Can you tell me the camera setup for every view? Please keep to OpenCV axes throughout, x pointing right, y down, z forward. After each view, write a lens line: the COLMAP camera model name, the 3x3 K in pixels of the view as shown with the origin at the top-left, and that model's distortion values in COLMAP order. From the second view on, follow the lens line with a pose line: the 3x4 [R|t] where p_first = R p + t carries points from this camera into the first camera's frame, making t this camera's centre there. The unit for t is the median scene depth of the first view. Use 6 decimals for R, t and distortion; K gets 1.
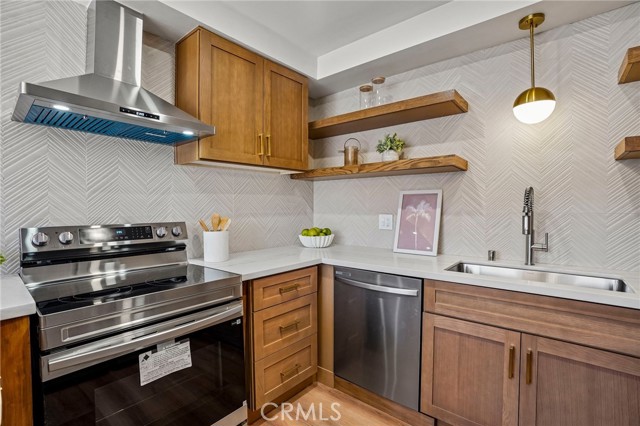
lens RADIAL K [[299.9, 0, 320.0], [0, 299.9, 213.0], [0, 0, 1]] dist [-0.058887, 0.019739]
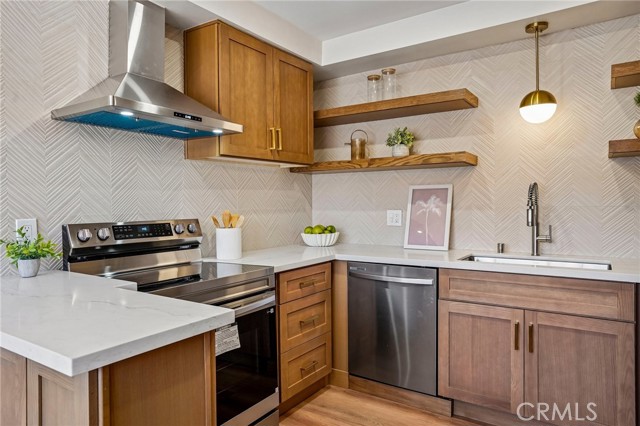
lens RADIAL K [[420.9, 0, 320.0], [0, 420.9, 213.0], [0, 0, 1]] dist [0.002289, 0.000345]
pose [[0.994822, -0.008866, 0.101249, -0.206430], [0.008555, 0.999957, 0.003514, 0.009983], [-0.101275, -0.002630, 0.994855, -0.424764]]
